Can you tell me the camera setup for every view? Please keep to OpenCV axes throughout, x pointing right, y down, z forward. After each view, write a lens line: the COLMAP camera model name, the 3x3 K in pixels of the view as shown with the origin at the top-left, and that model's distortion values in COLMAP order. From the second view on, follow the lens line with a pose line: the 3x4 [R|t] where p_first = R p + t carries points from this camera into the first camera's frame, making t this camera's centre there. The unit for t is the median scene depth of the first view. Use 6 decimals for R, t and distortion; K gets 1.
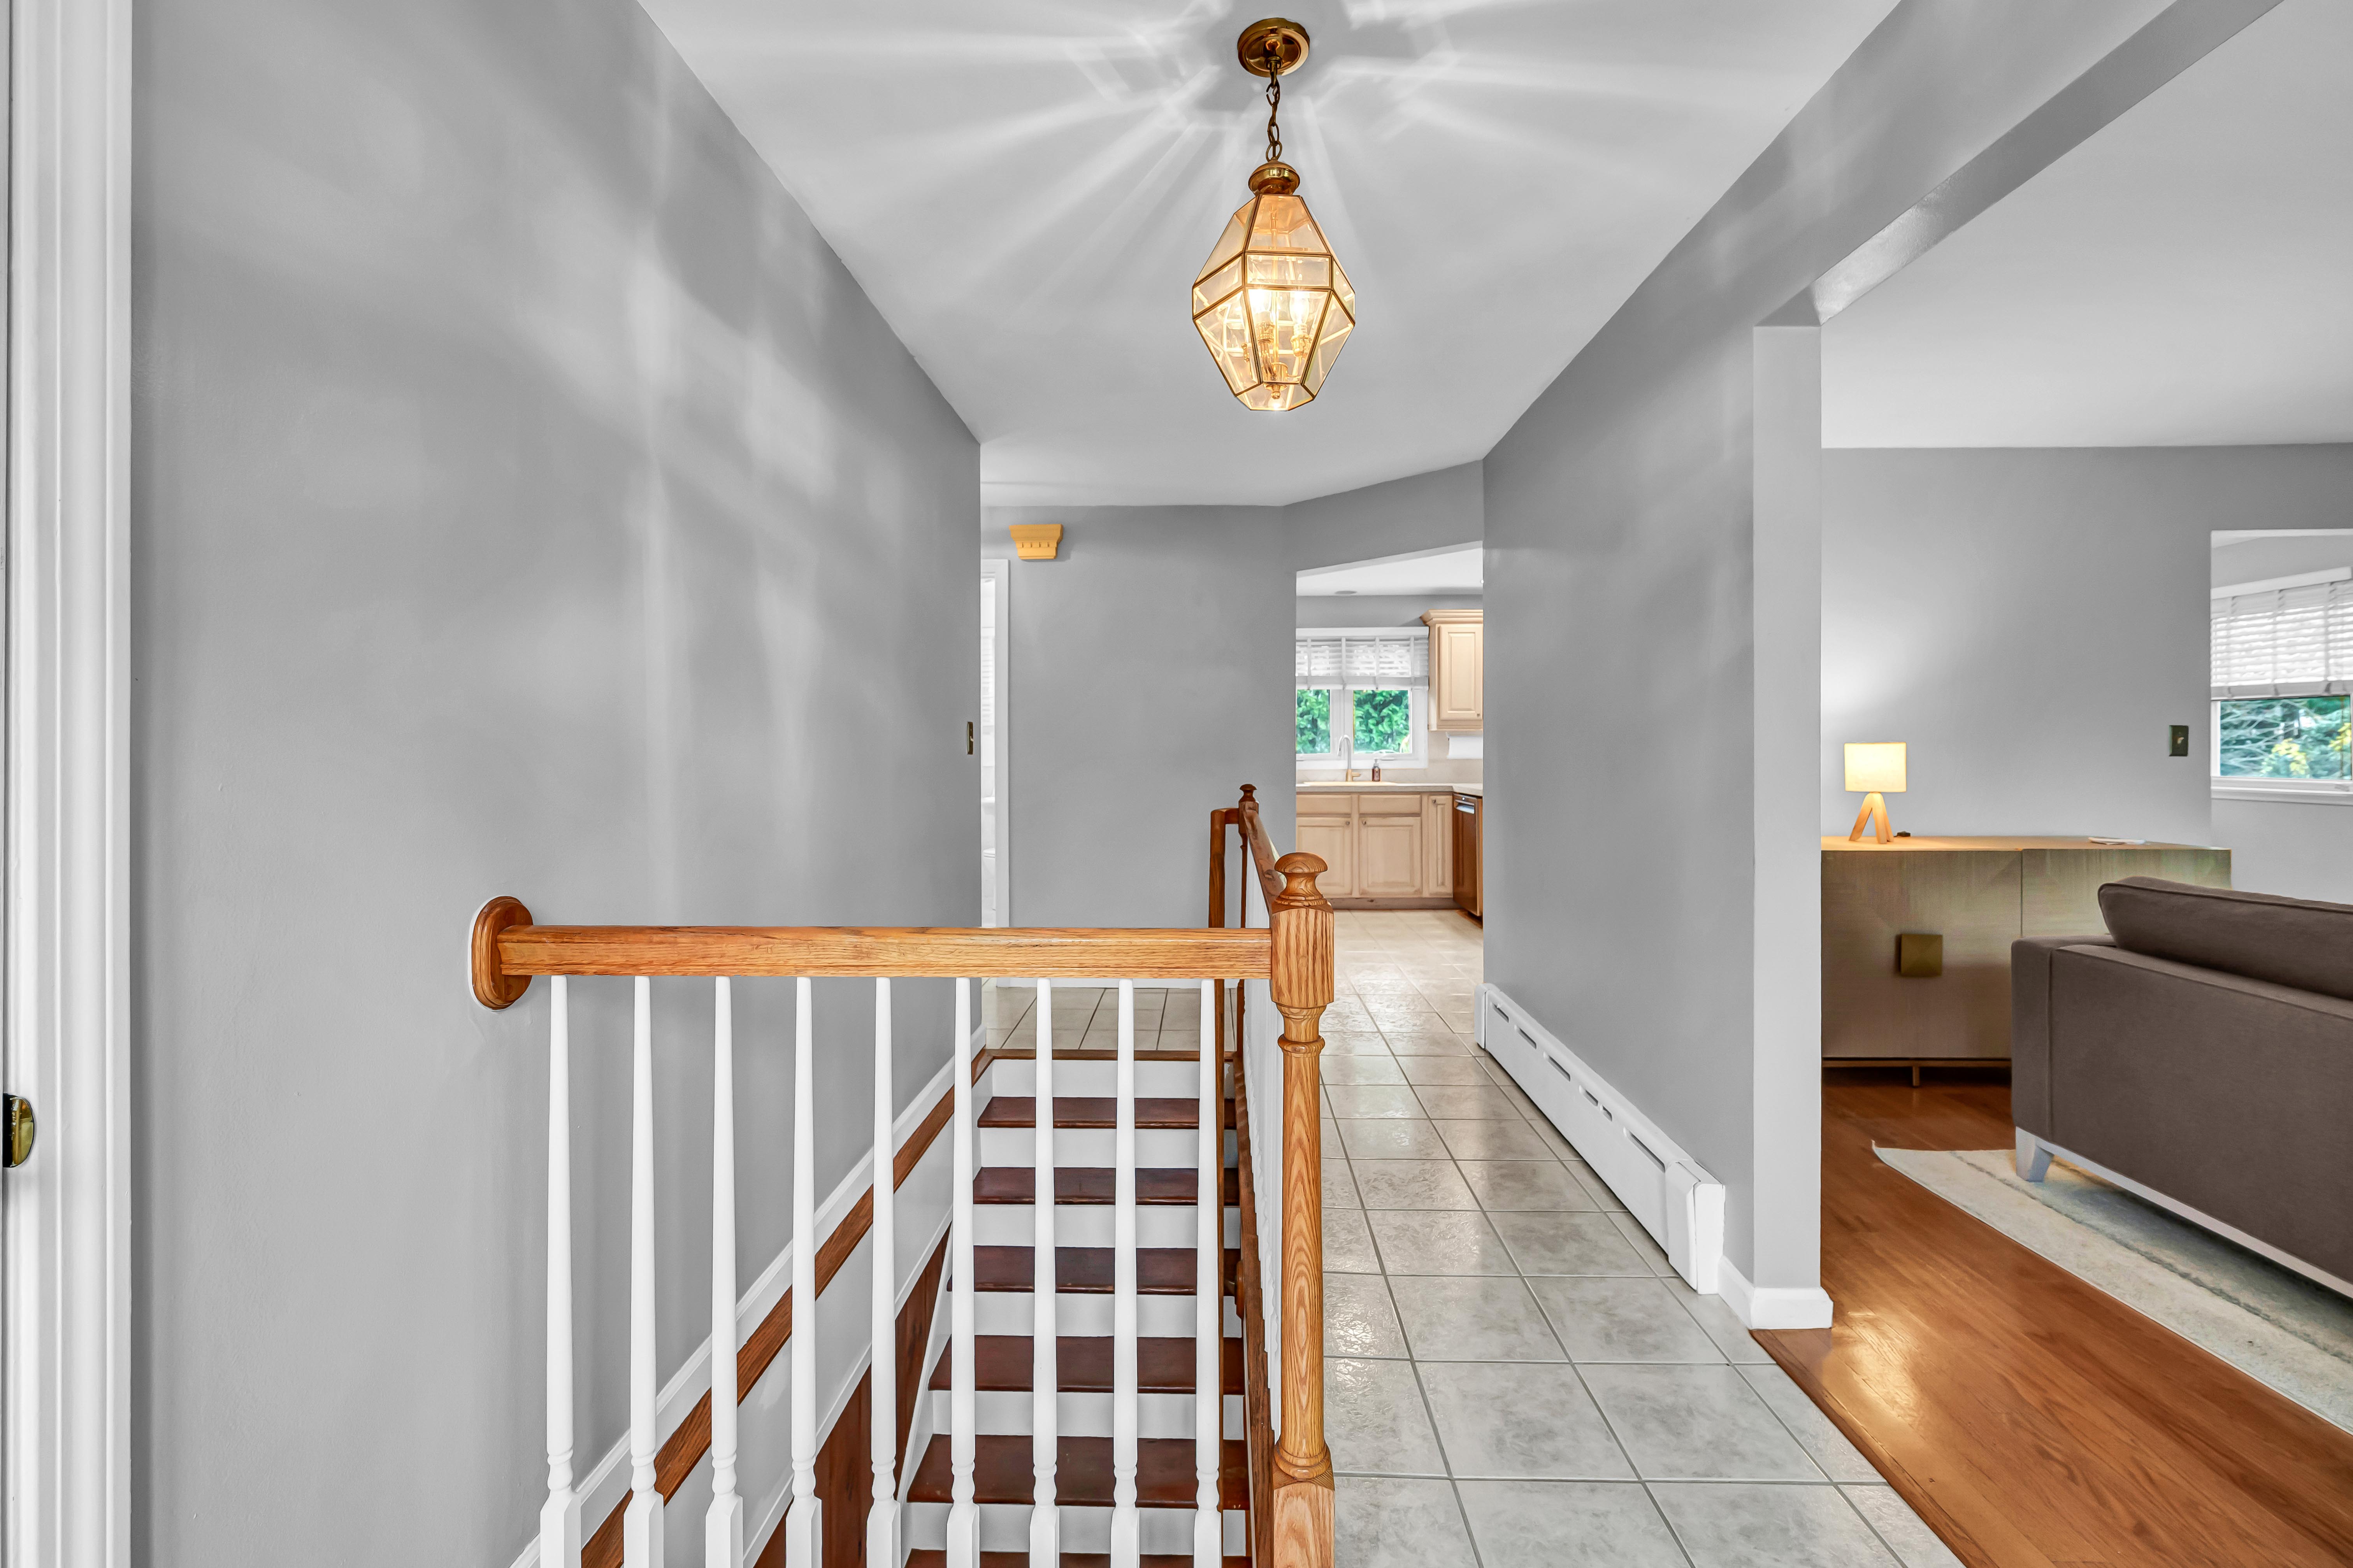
lens RADIAL K [[954.2, 0, 1187.2], [0, 954.2, 741.6], [0, 0, 1]] dist [-0.002973, 0.001322]
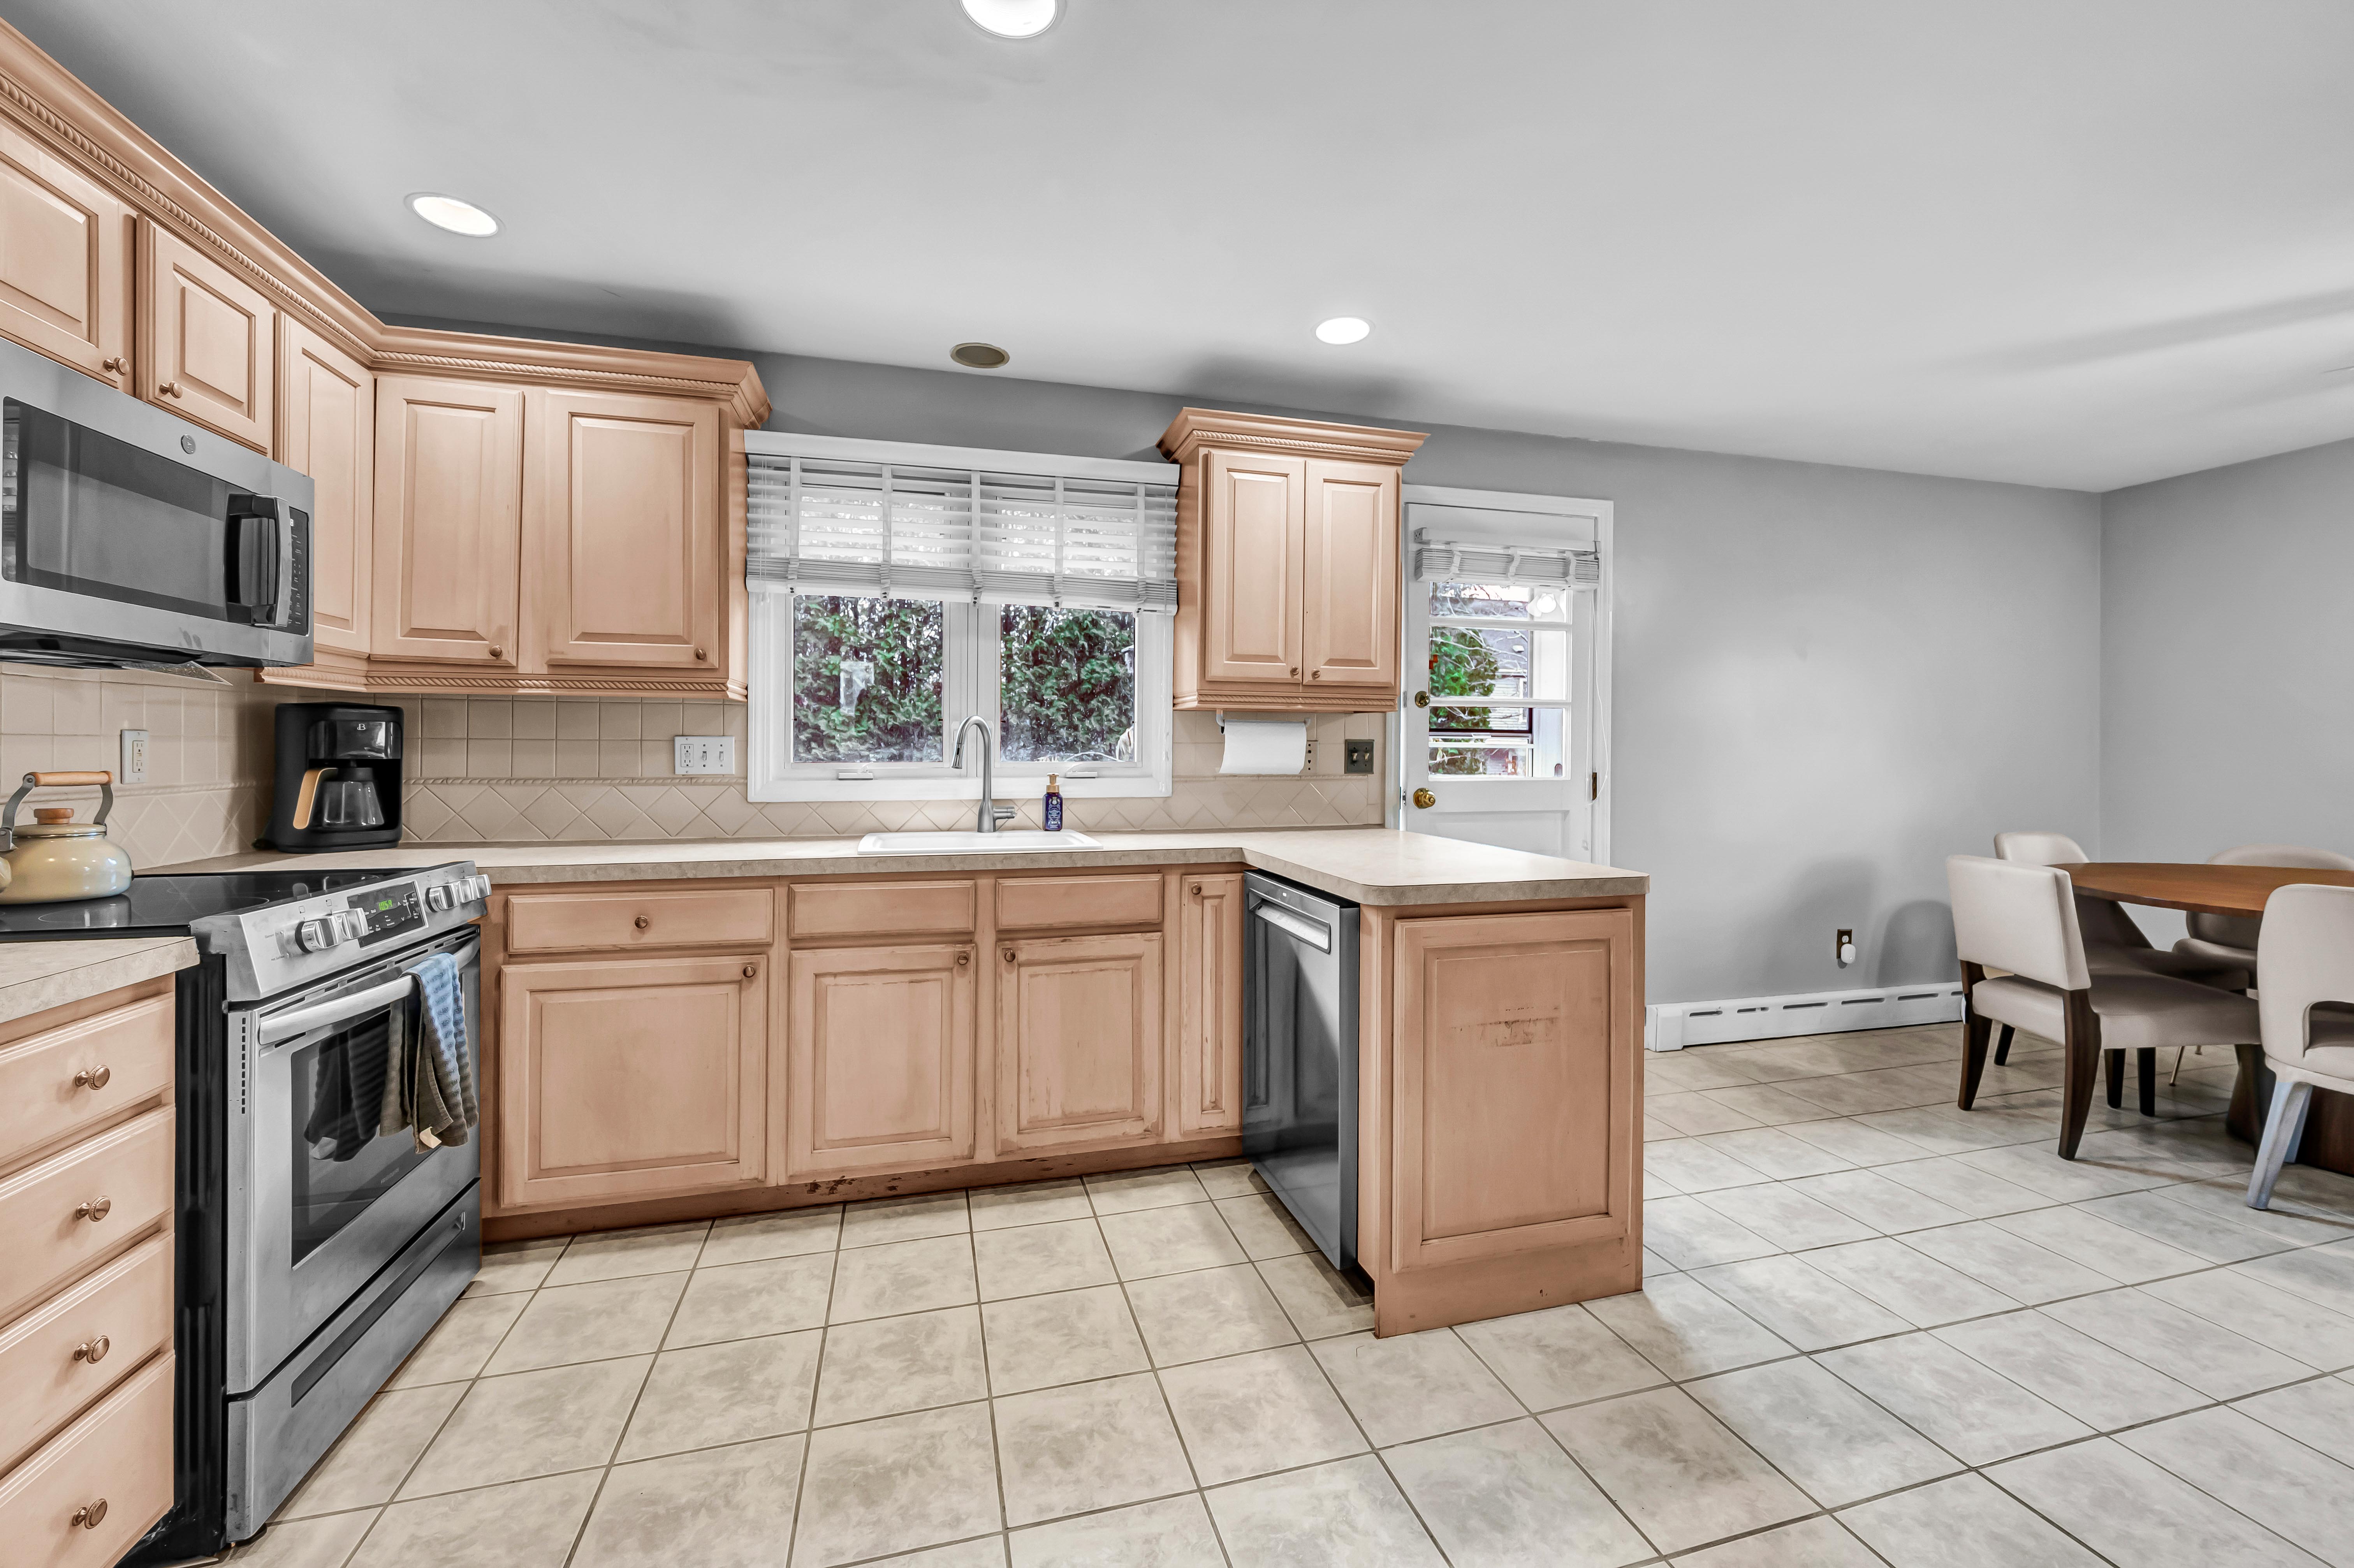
lens RADIAL K [[954.7, 0, 1184.7], [0, 954.7, 758.4], [0, 0, 1]] dist [-0.002973, 0.001322]
pose [[0.956473, 0.005876, 0.291760, 0.142467], [-0.010906, 0.999819, 0.015618, 0.003890], [-0.291616, -0.018121, 0.956364, 0.635935]]
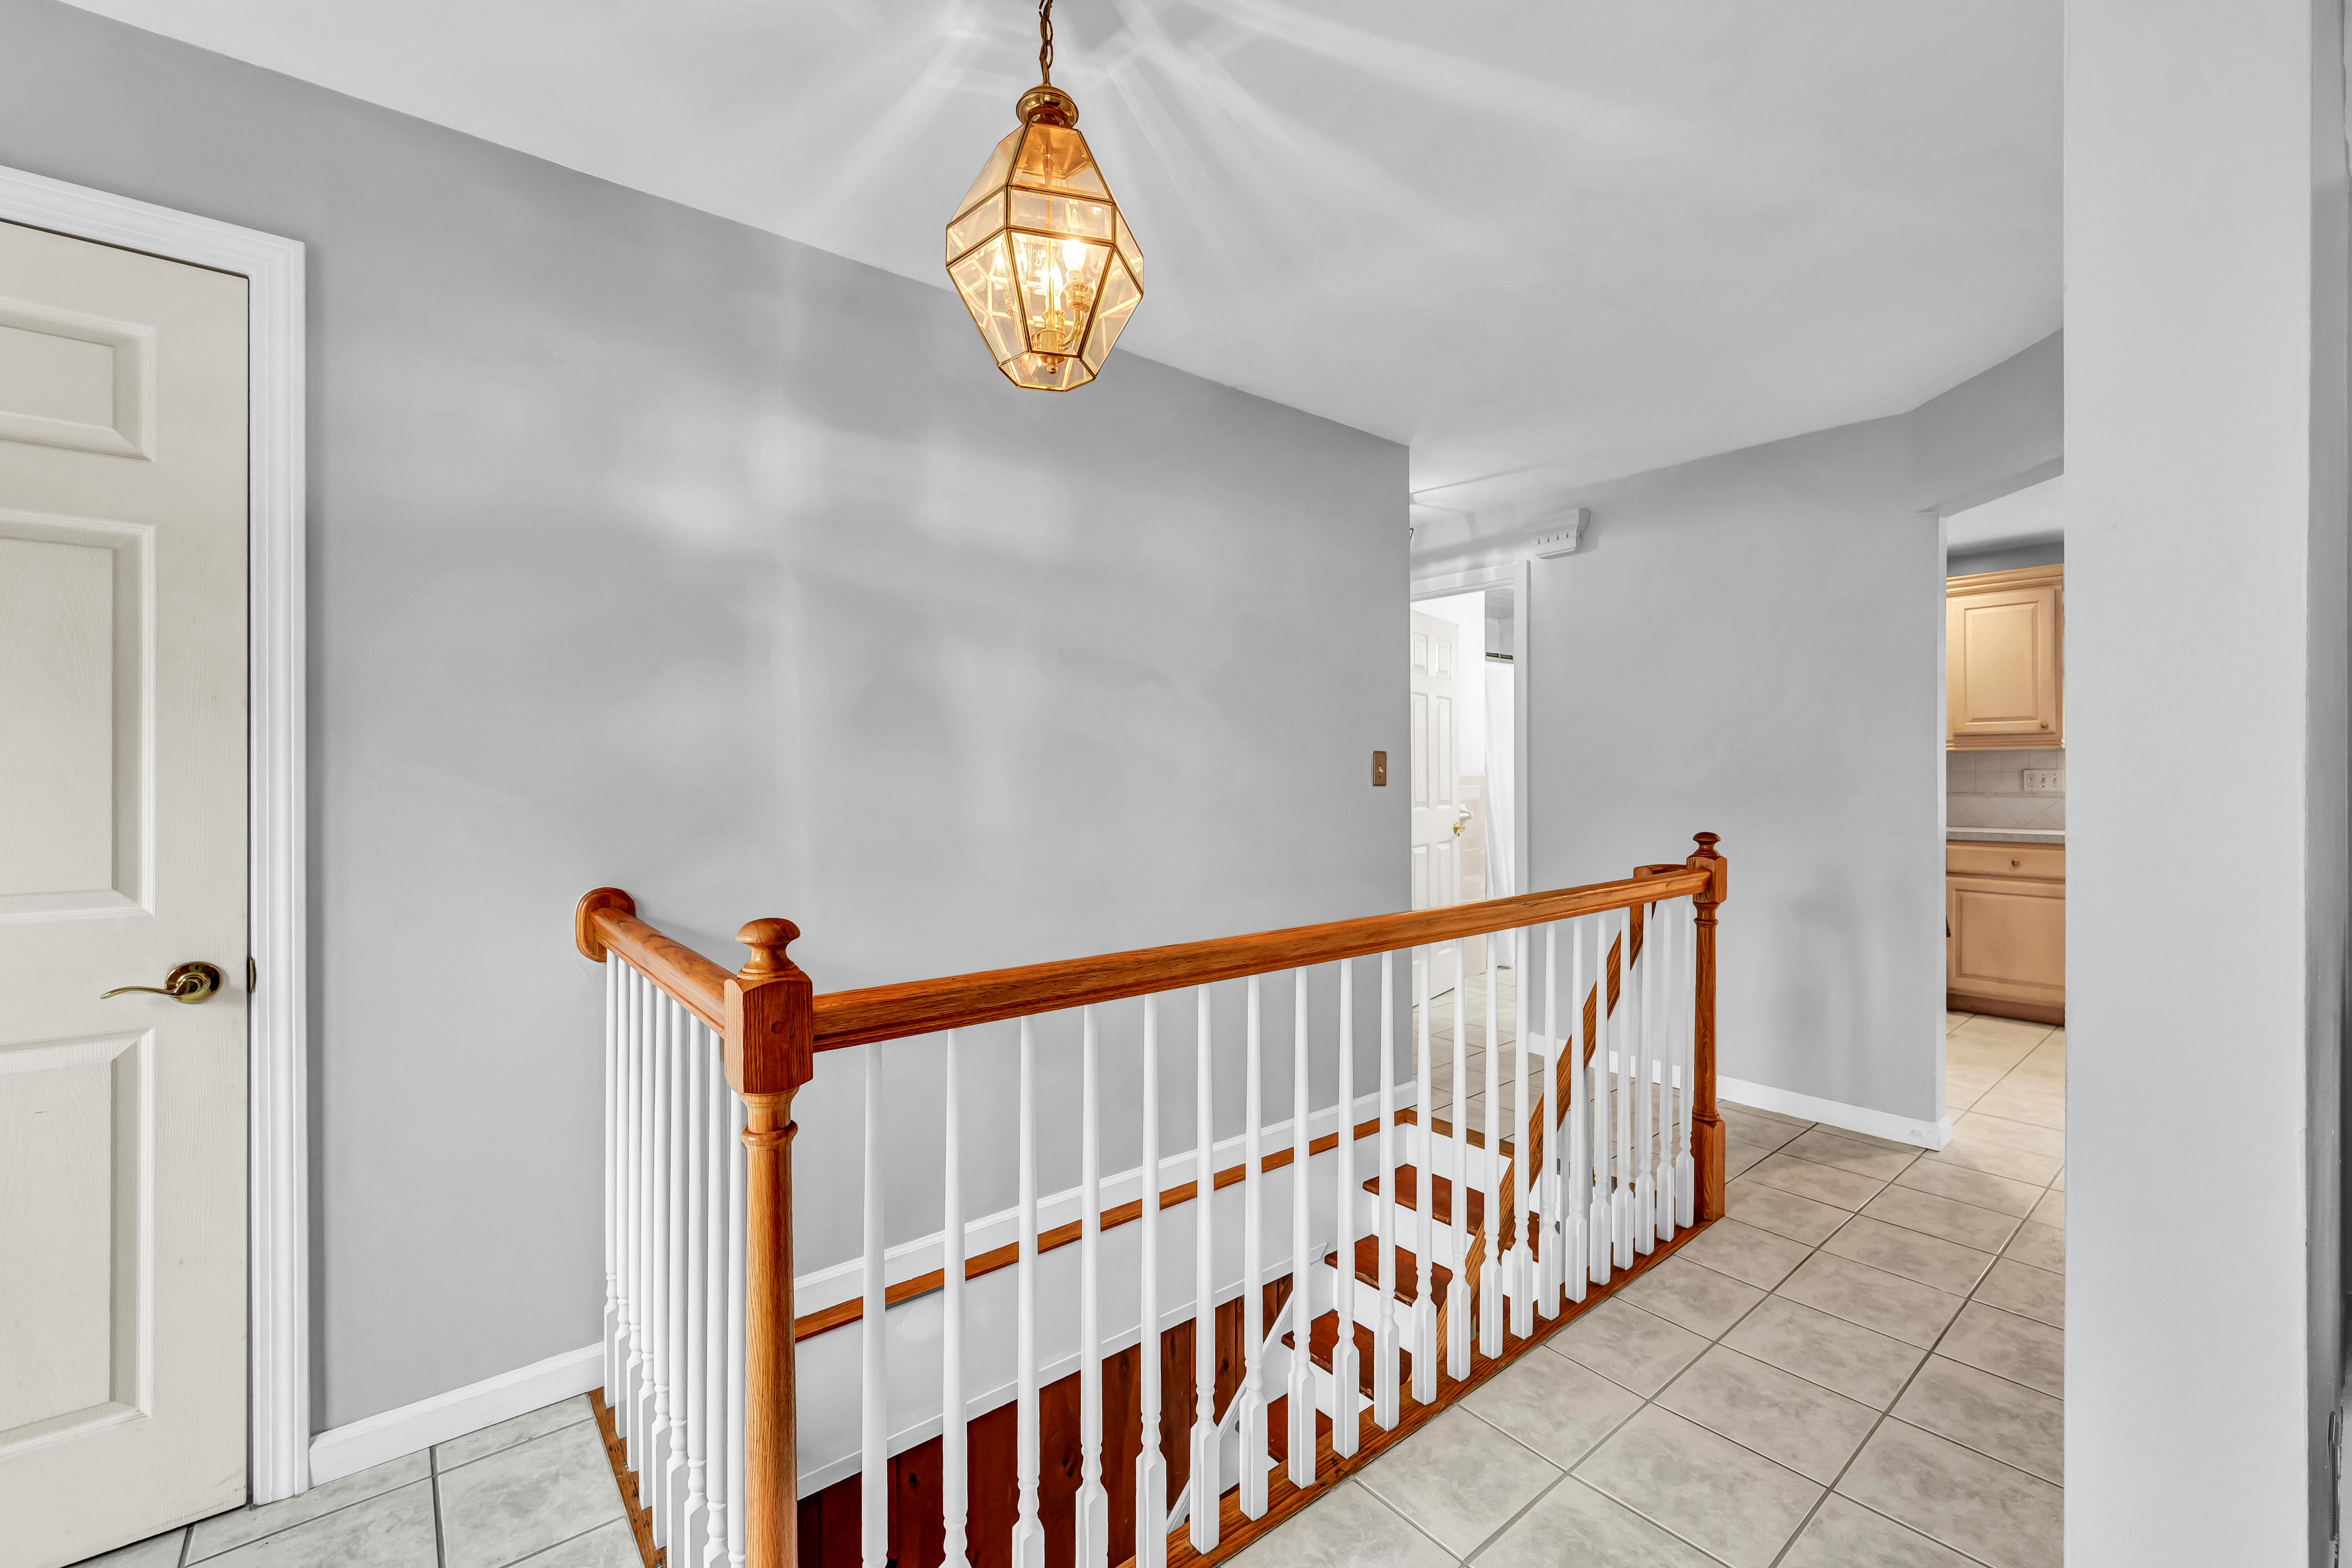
lens RADIAL K [[954.0, 0, 1162.1], [0, 954.0, 784.8], [0, 0, 1]] dist [-0.002973, 0.001322]
pose [[0.649297, 0.009050, -0.760481, 0.178249], [0.006929, 0.999817, 0.017814, -0.003191], [0.760503, -0.016835, 0.649116, 0.122932]]
